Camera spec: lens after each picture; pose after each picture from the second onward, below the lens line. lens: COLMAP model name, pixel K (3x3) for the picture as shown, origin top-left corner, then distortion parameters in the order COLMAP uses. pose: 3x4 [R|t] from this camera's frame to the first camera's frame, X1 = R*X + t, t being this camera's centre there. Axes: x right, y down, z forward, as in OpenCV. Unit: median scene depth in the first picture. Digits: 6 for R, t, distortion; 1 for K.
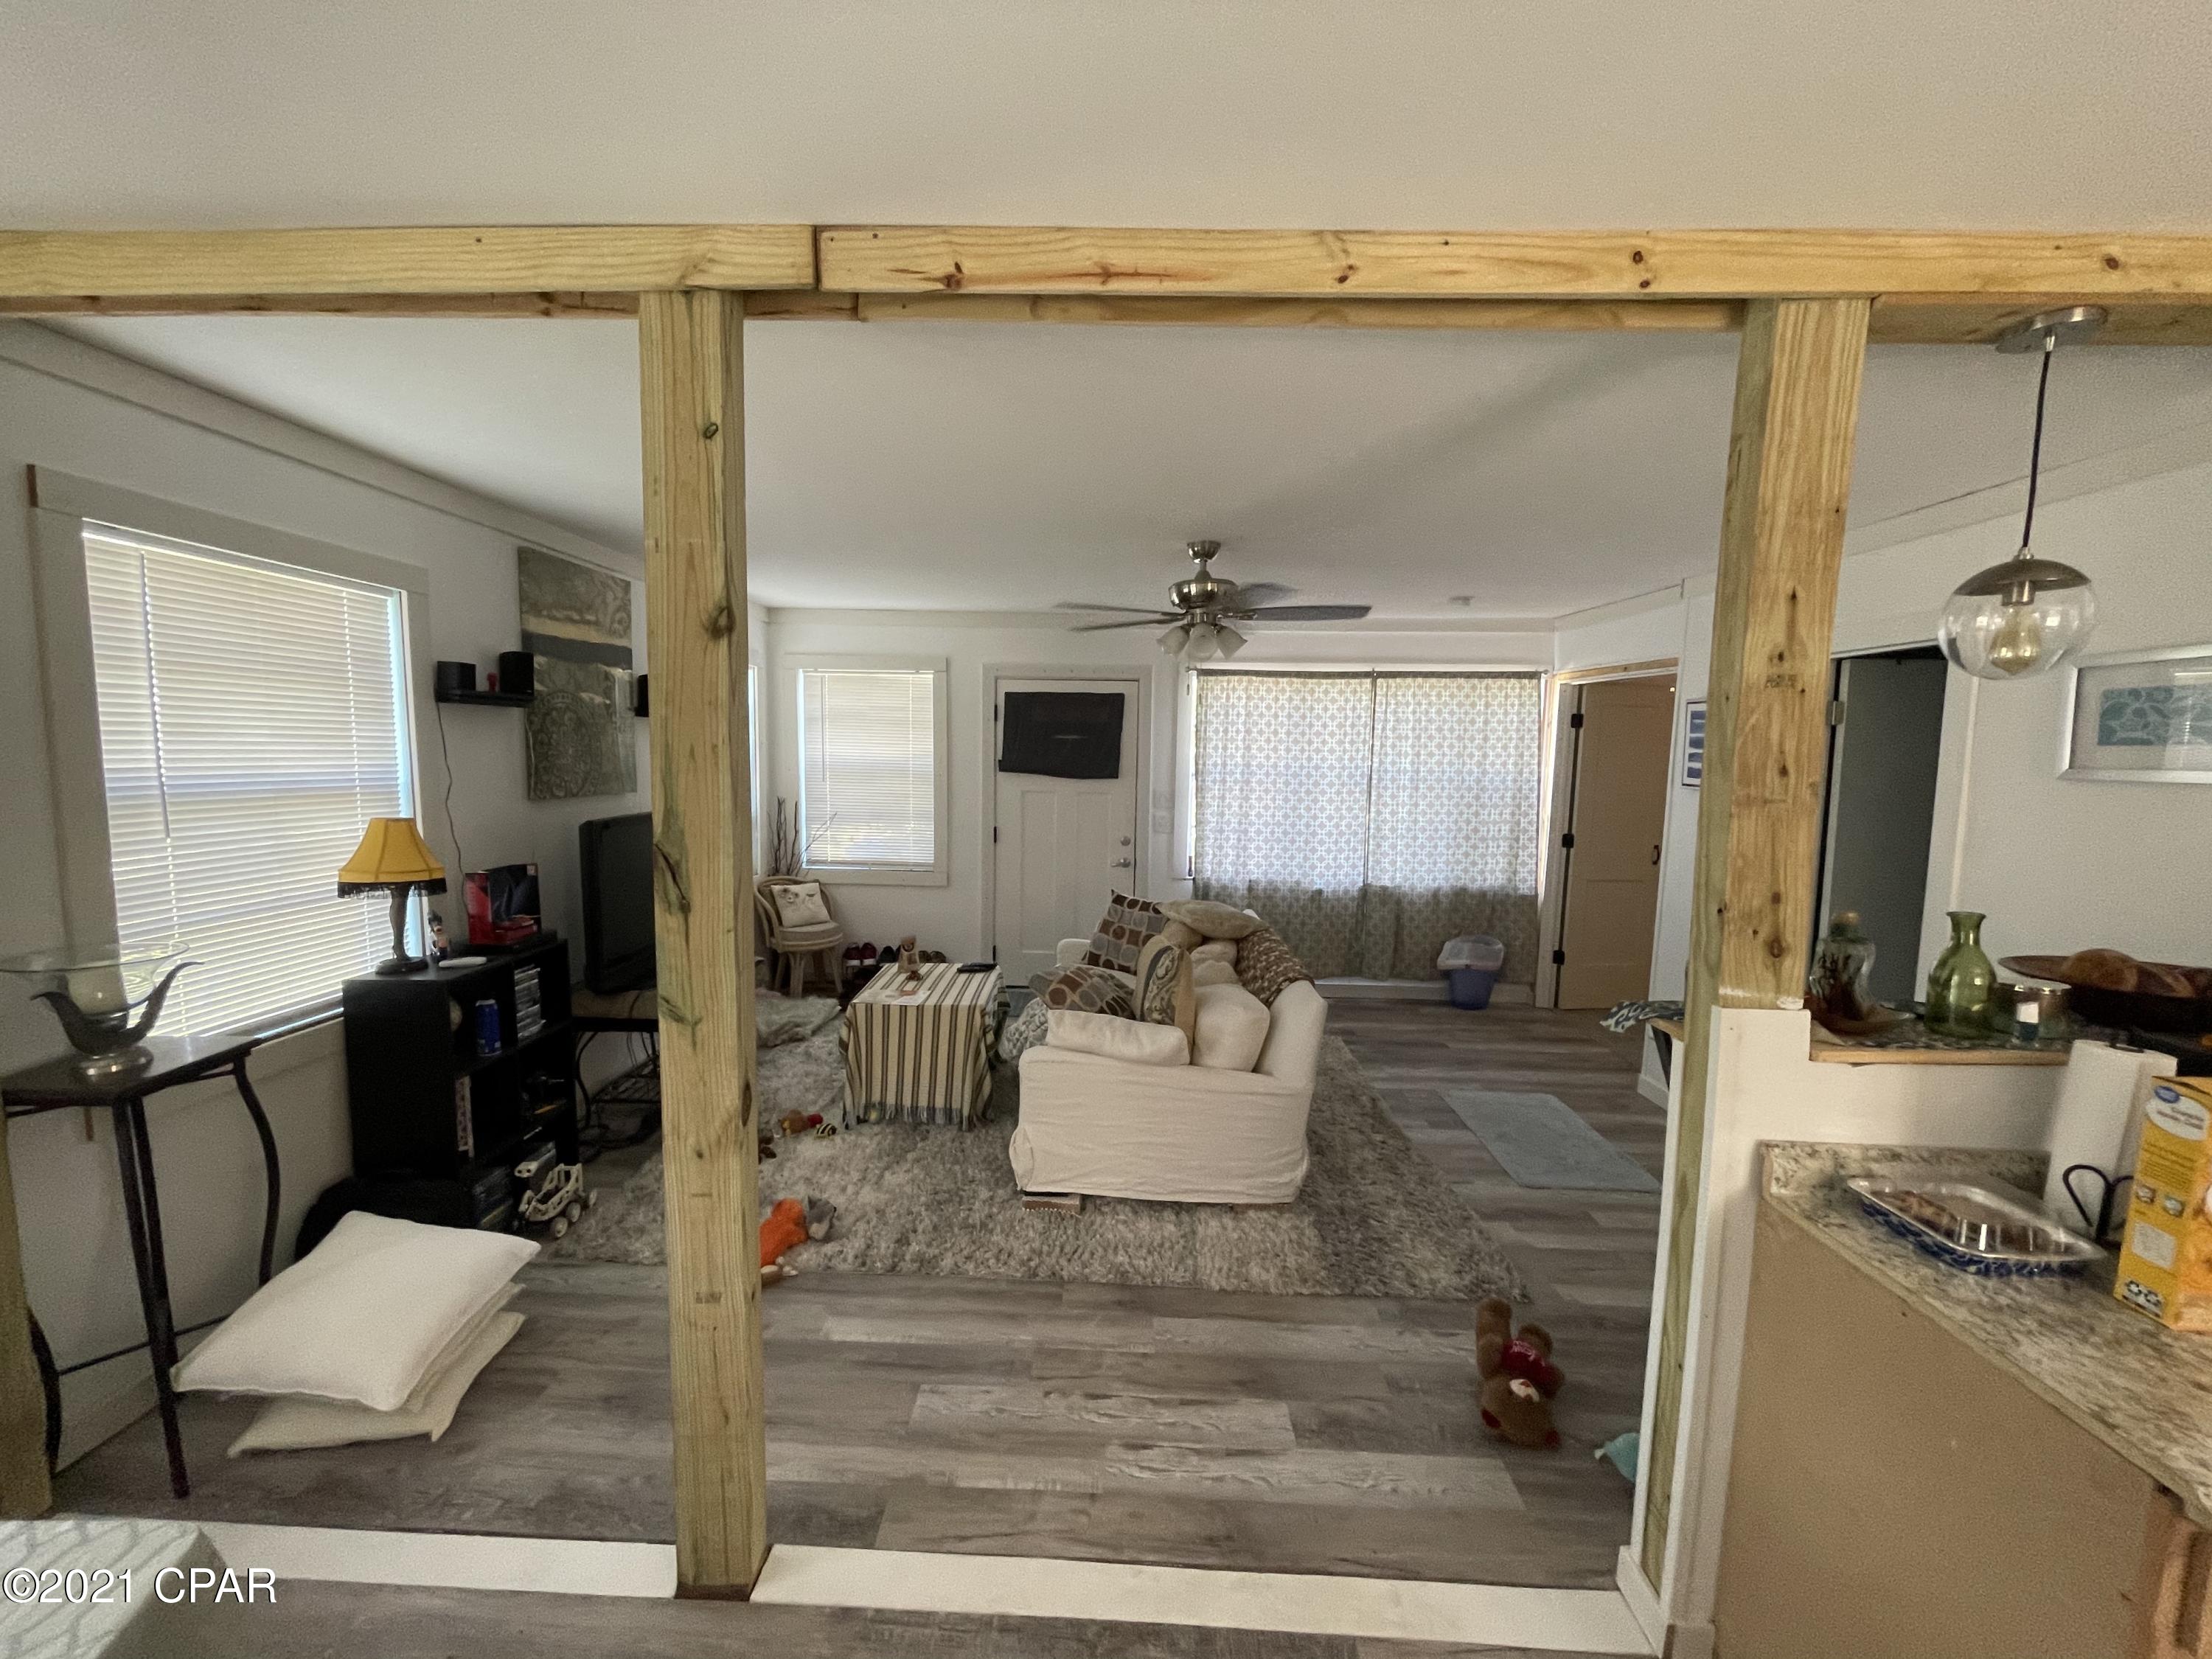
lens RADIAL K [[889.6, 0, 1095.8], [0, 889.6, 834.5], [0, 0, 1]] dist [-0.002739, 0.000820]
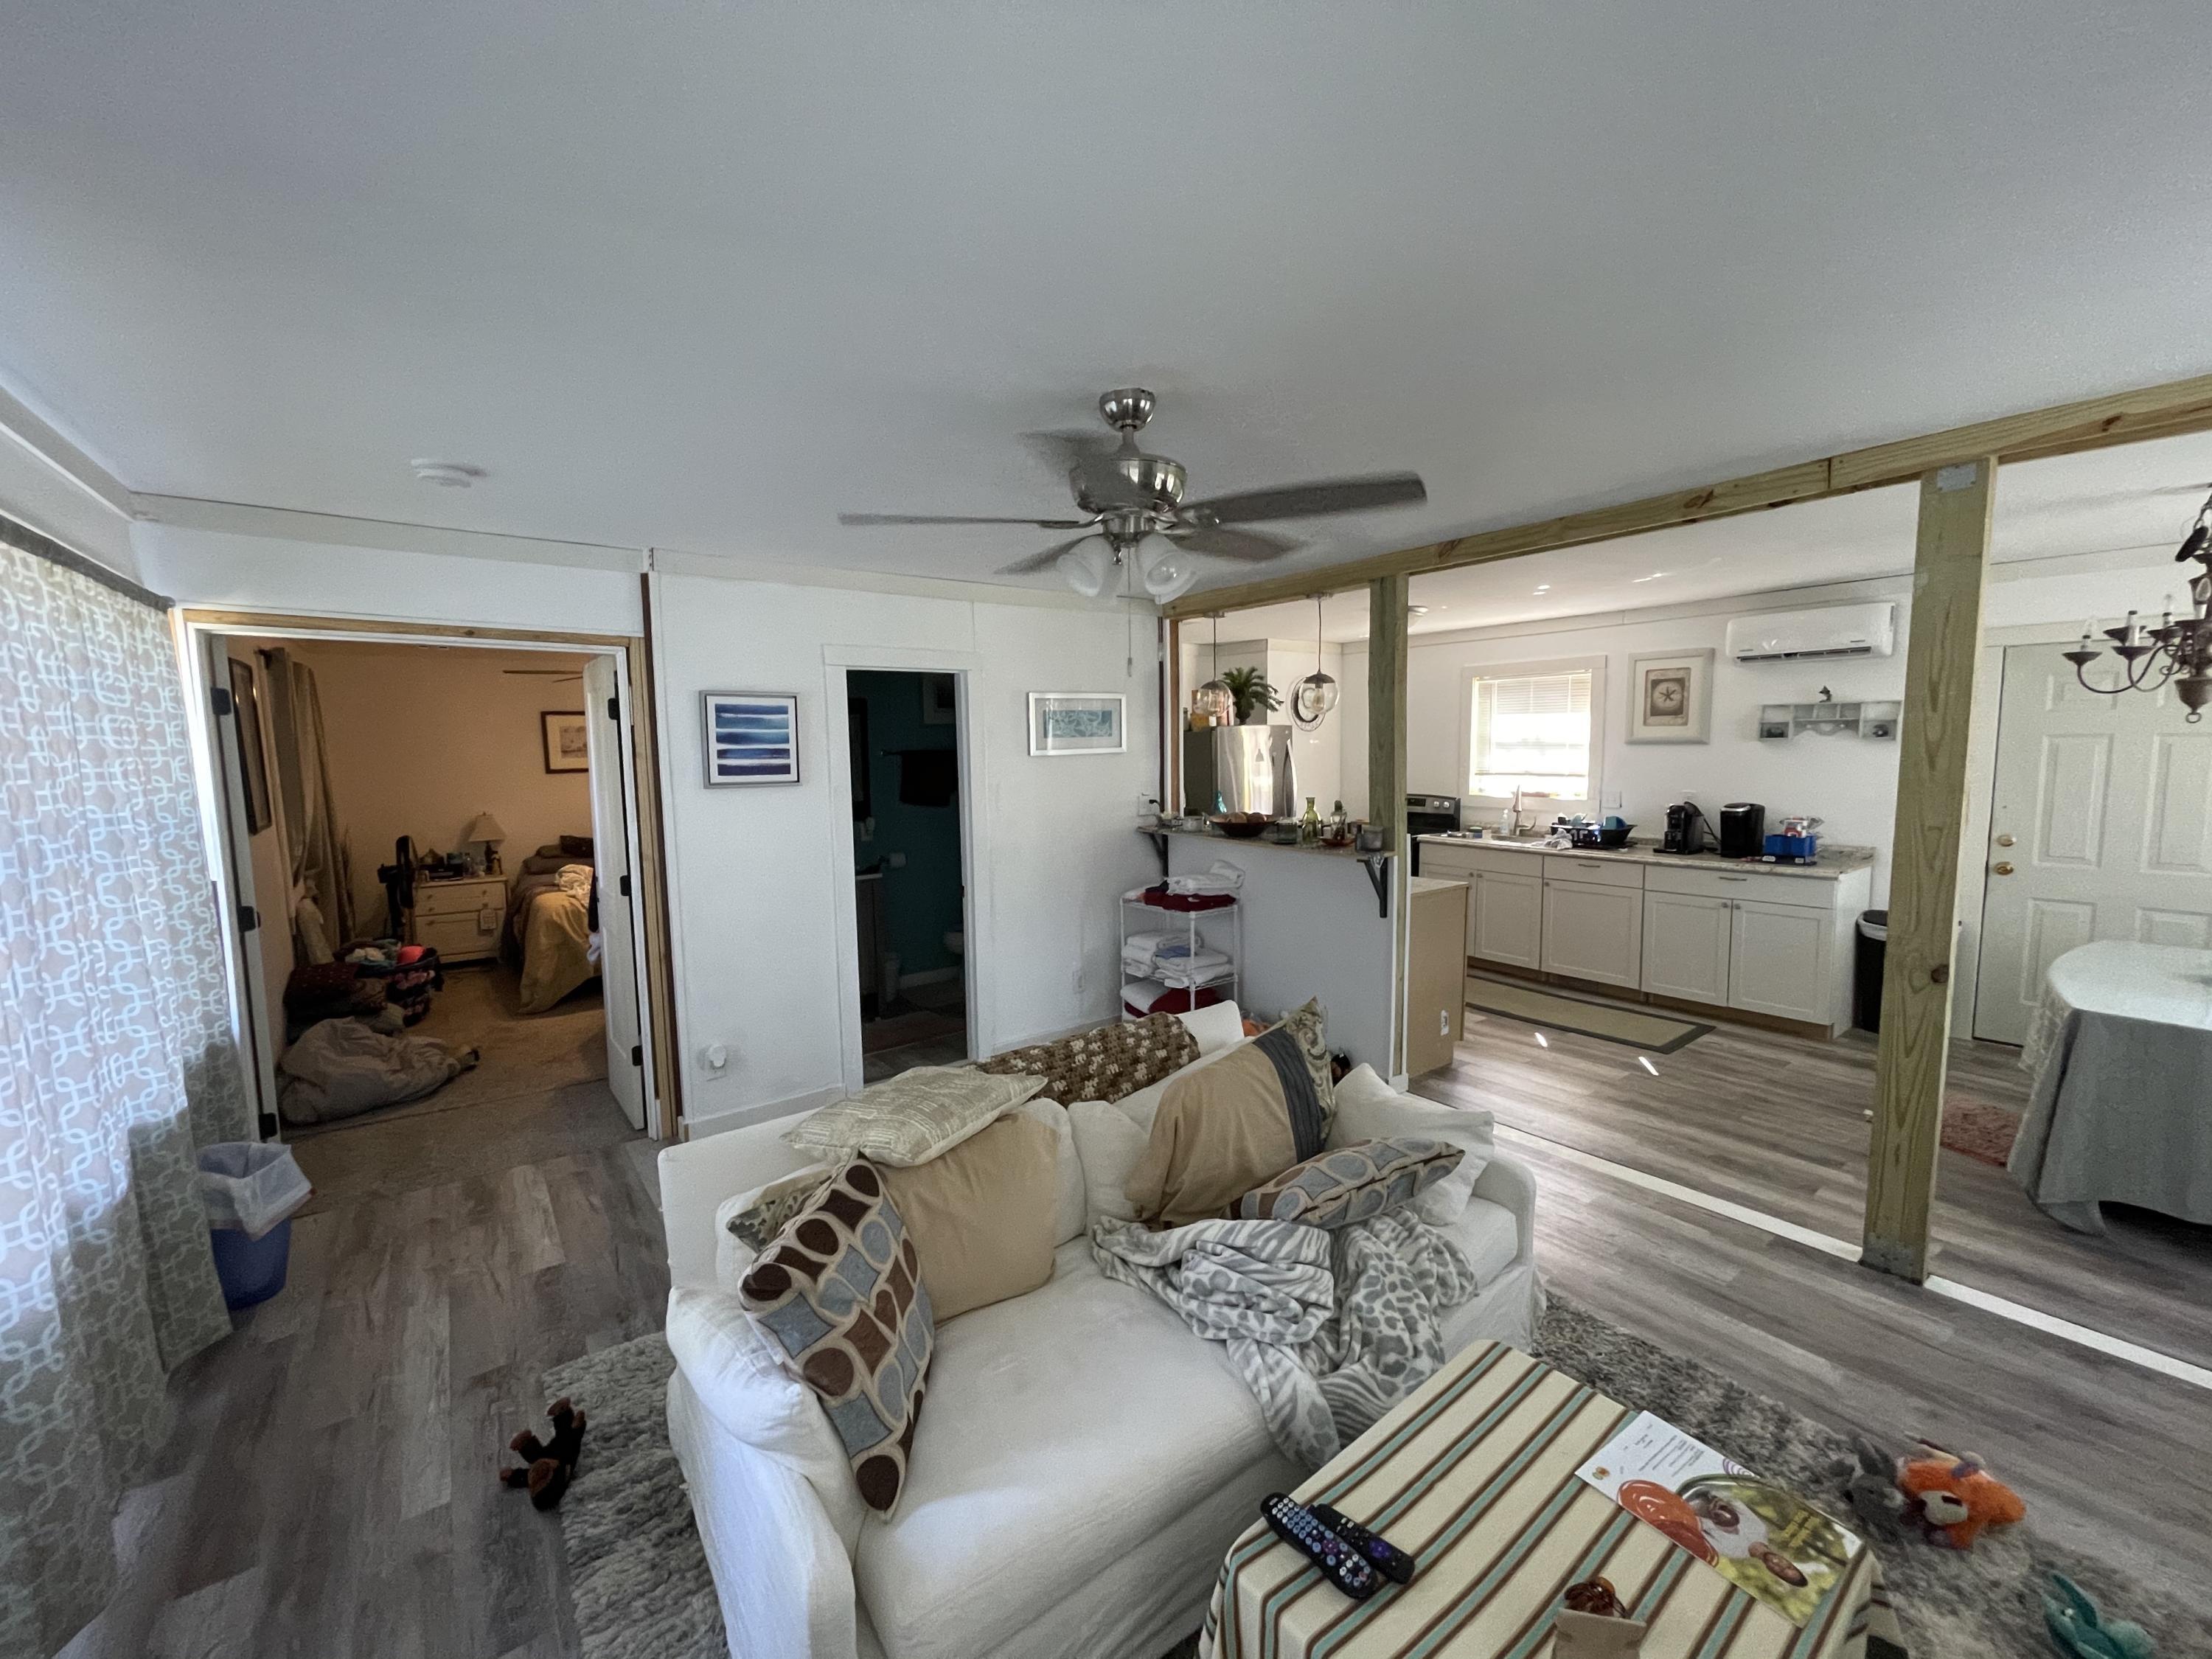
lens RADIAL K [[889.6, 0, 1091.1], [0, 889.6, 832.6], [0, 0, 1]] dist [-0.002739, 0.000820]
pose [[-0.617487, -0.086662, 0.781793, -0.476167], [0.083289, 0.981121, 0.174542, -0.212212], [-0.782159, 0.172892, -0.598611, 1.975399]]
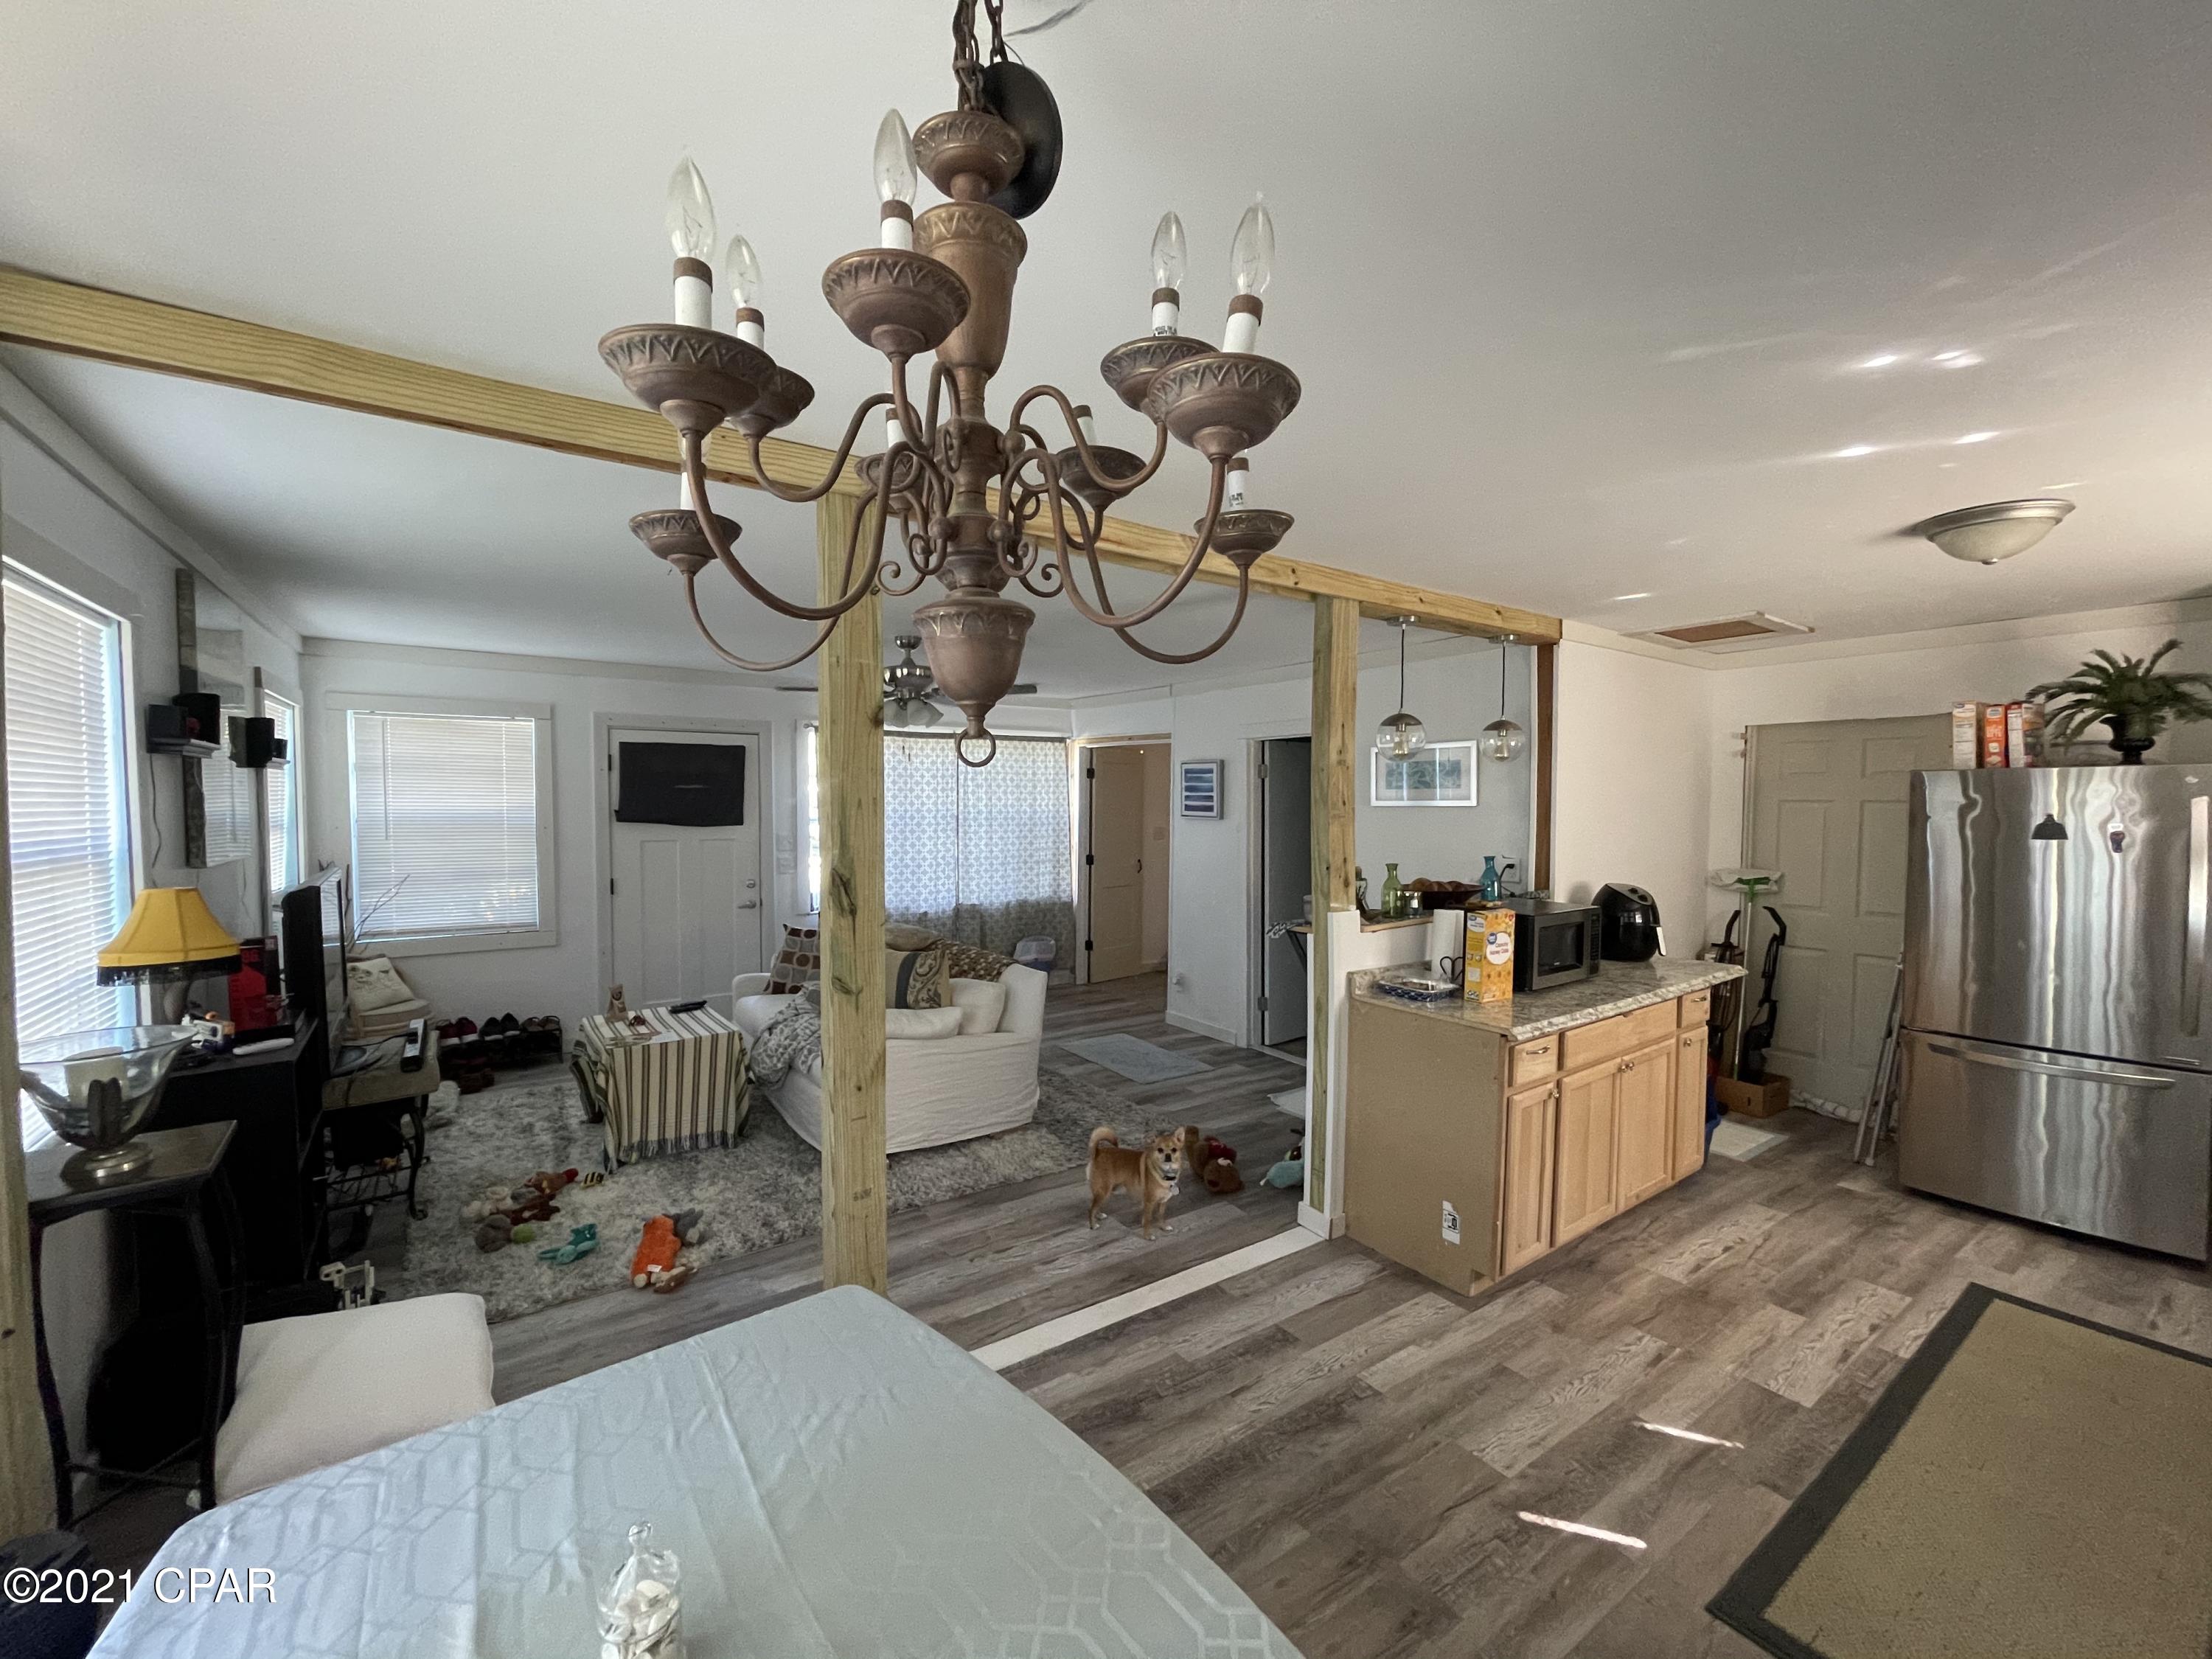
lens RADIAL K [[889.6, 0, 1095.1], [0, 889.6, 834.1], [0, 0, 1]] dist [-0.002739, 0.000820]
pose [[0.800987, -0.038129, 0.597467, -0.610326], [0.068804, 0.997220, -0.028601, 0.015651], [-0.594715, 0.064017, 0.801384, -0.234713]]
